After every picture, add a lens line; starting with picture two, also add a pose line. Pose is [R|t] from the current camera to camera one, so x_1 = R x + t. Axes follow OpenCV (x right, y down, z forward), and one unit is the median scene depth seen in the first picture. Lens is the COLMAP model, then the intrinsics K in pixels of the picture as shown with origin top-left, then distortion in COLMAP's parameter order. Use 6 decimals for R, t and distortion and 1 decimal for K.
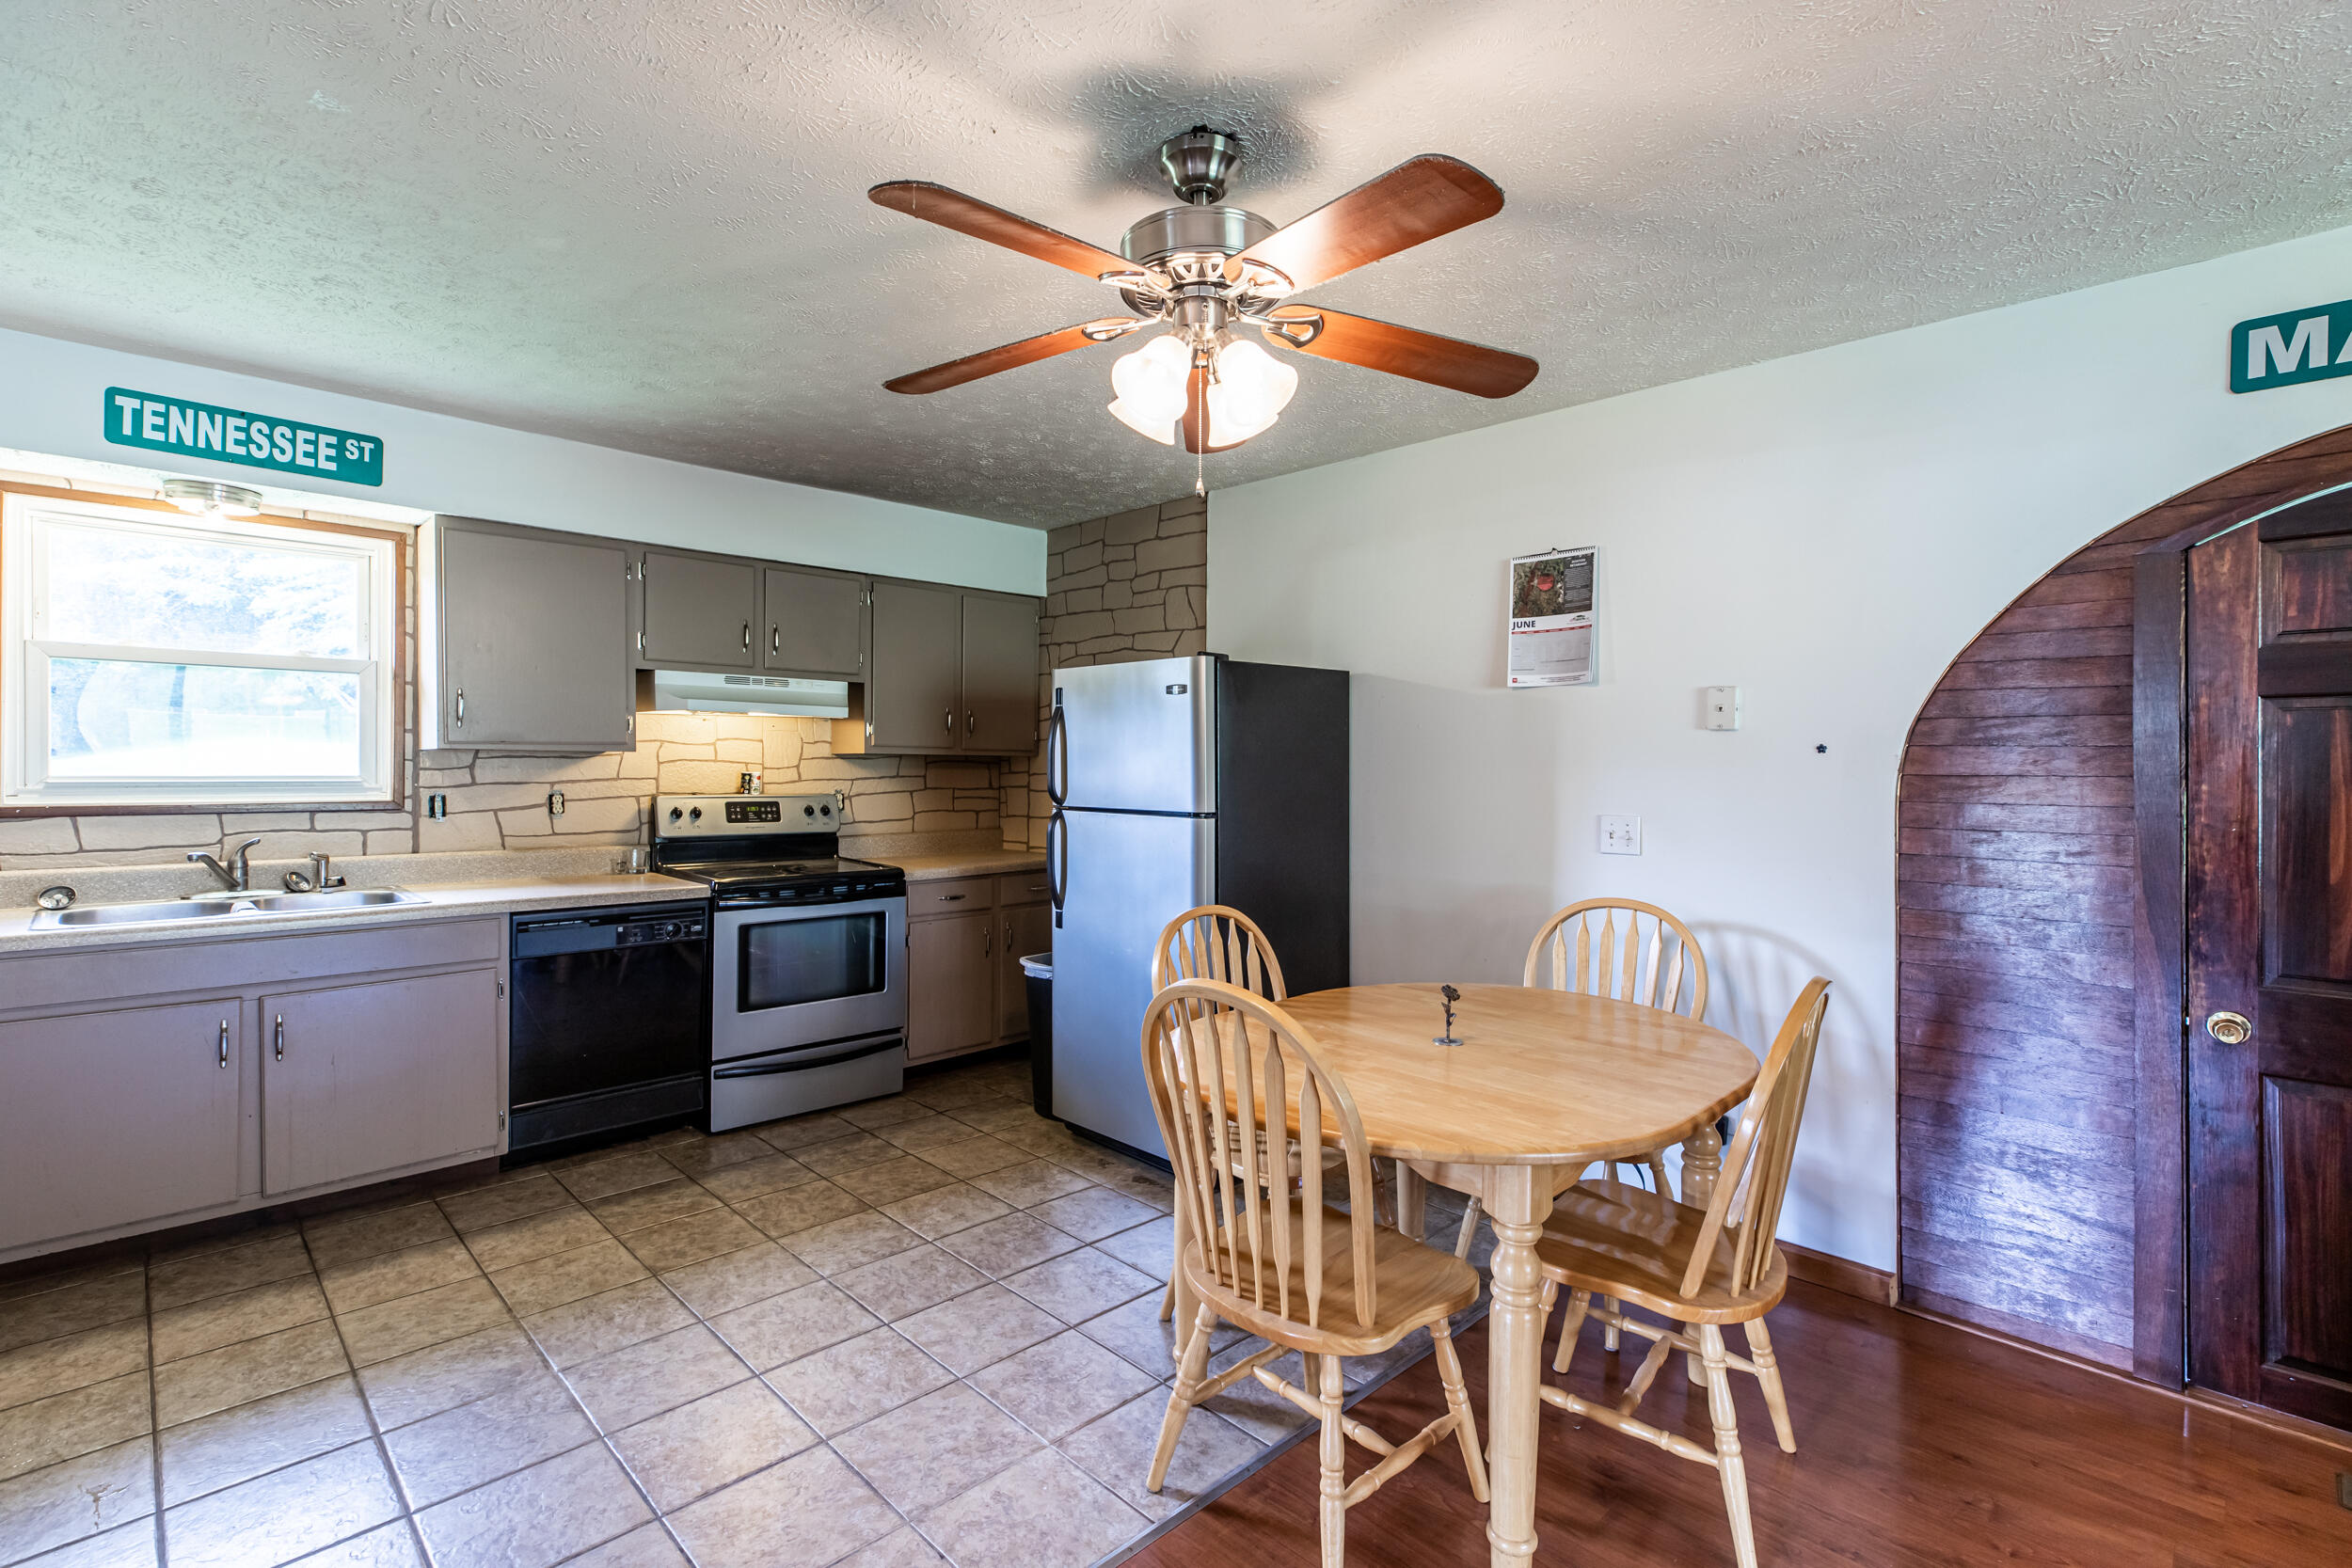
lens RADIAL K [[1062.7, 0, 1191.4], [0, 1062.7, 768.9], [0, 0, 1]] dist [0.005433, 0.000308]
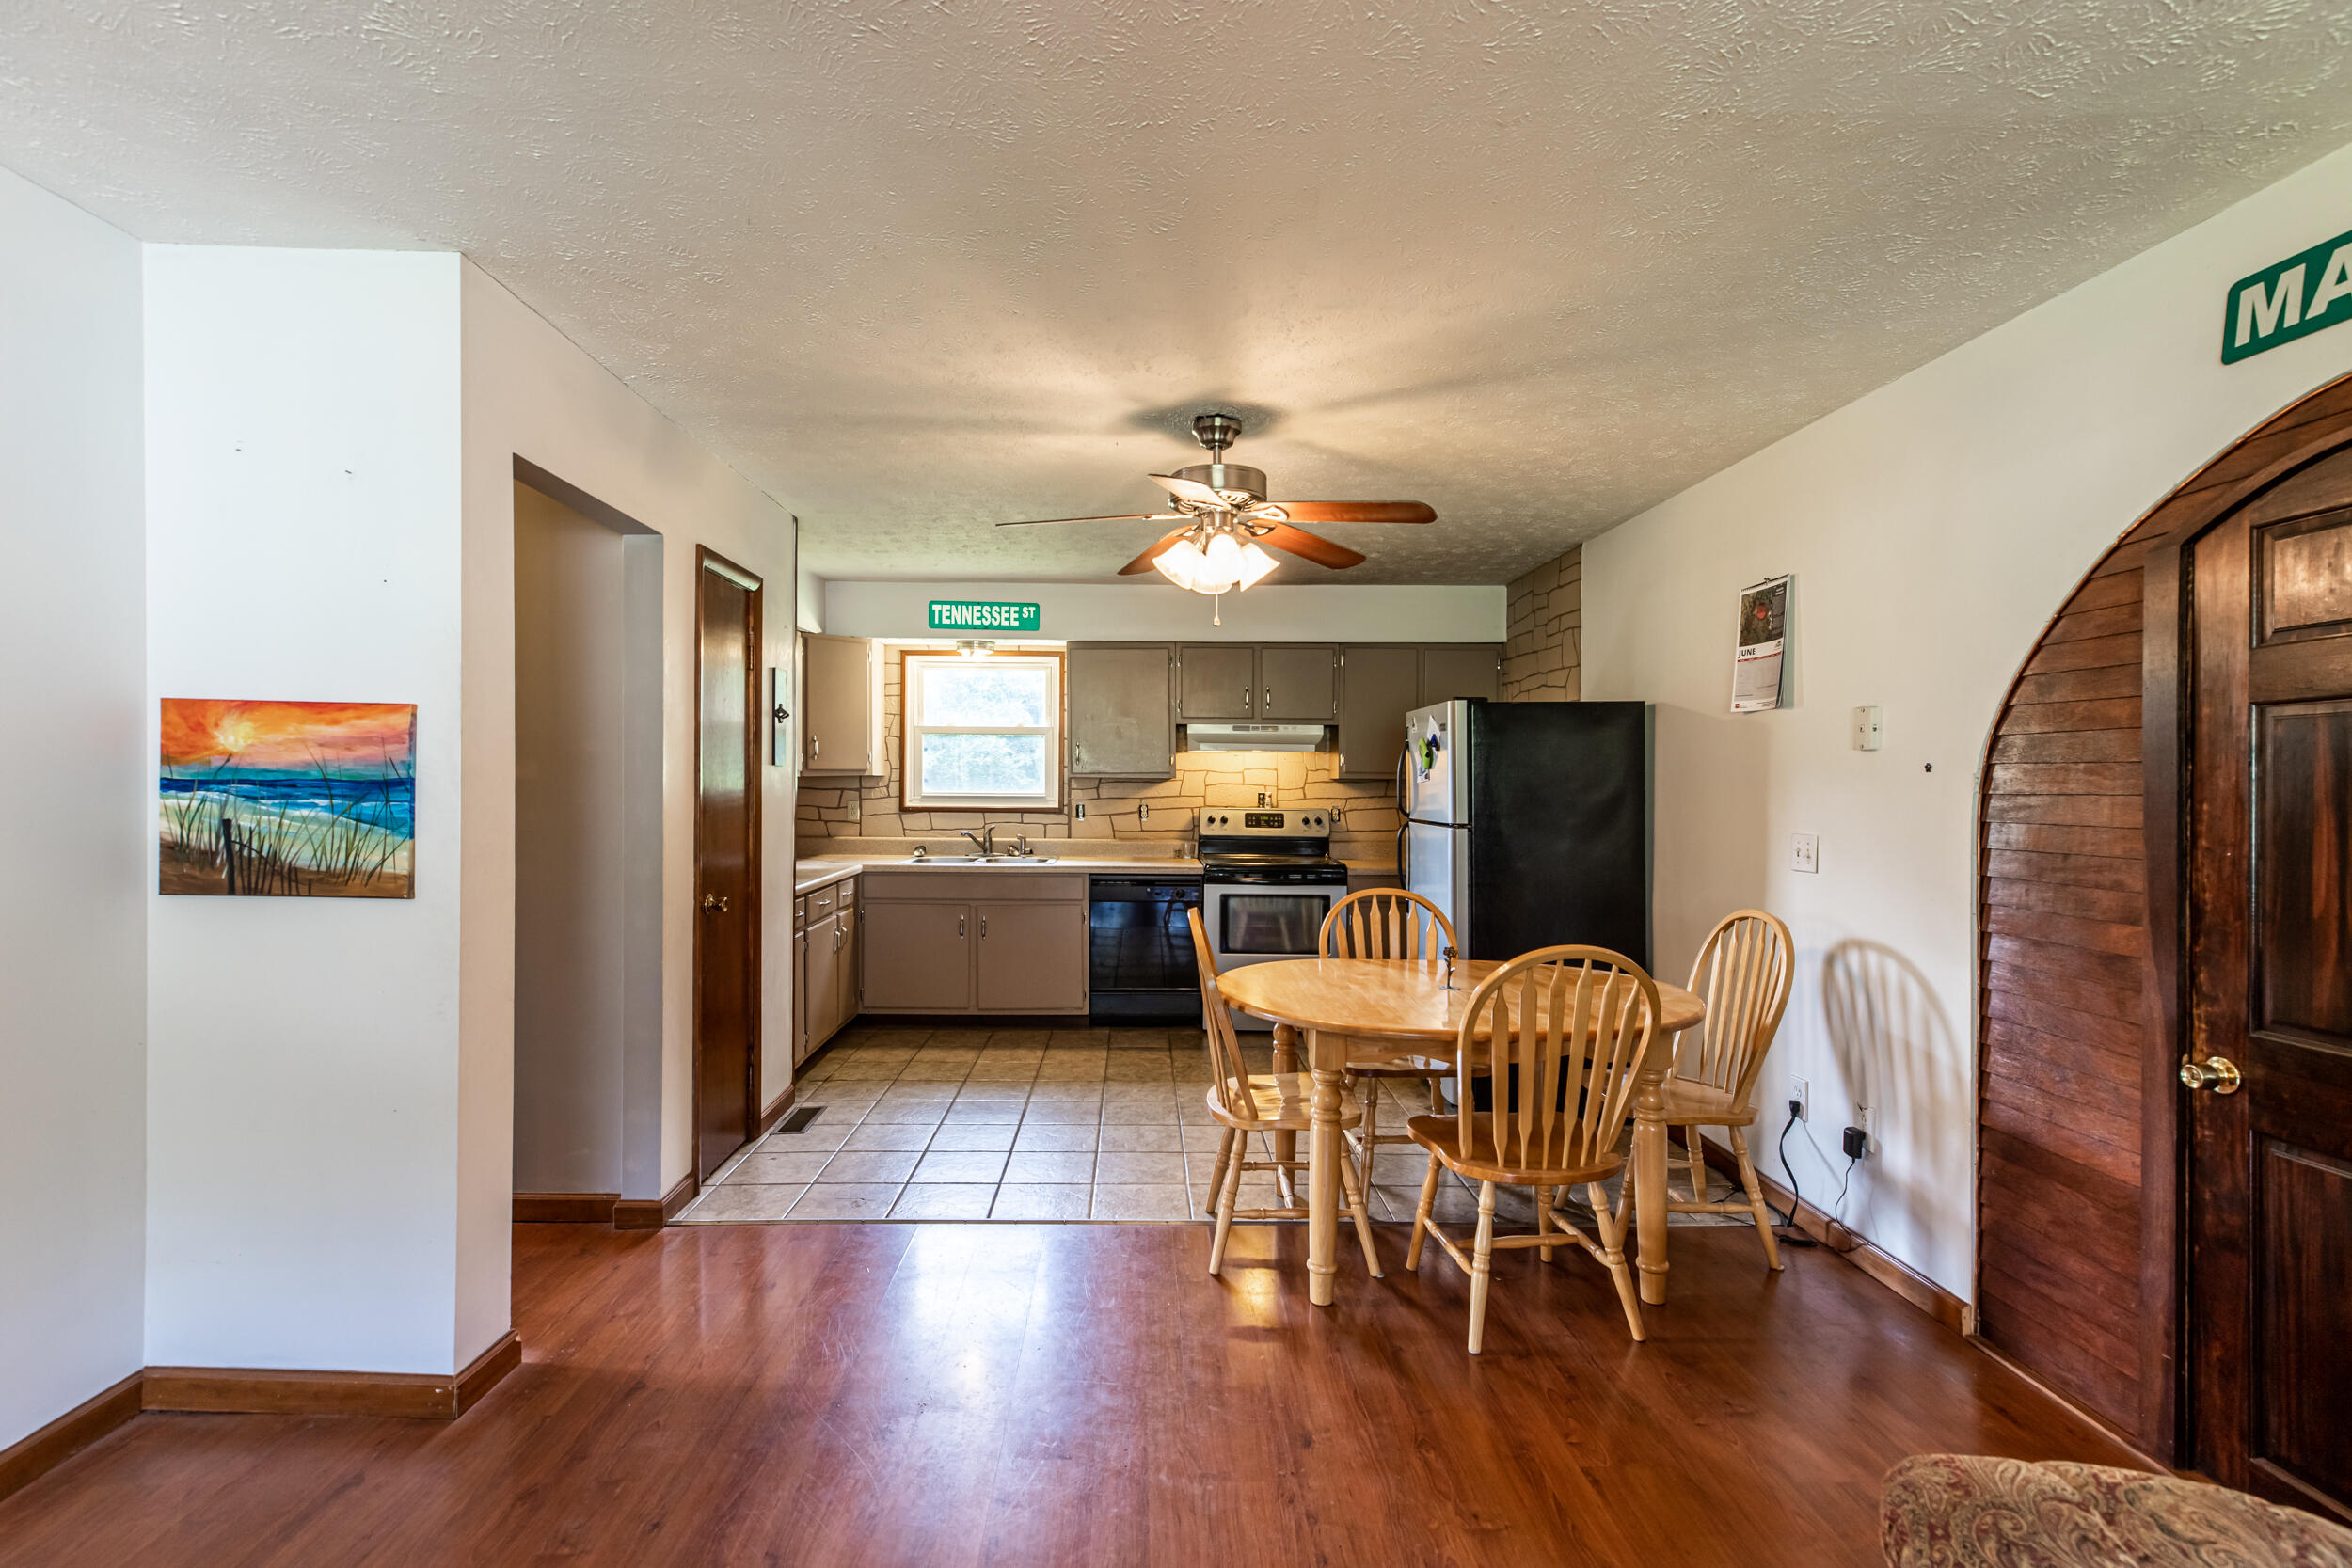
lens RADIAL K [[1062.7, 0, 1173.0], [0, 1062.7, 803.3], [0, 0, 1]] dist [0.005433, 0.000308]
pose [[0.739363, 0.009476, -0.673241, 0.621510], [-0.003738, 0.999943, 0.009970, 0.005934], [0.673297, -0.004854, 0.739356, -0.169282]]
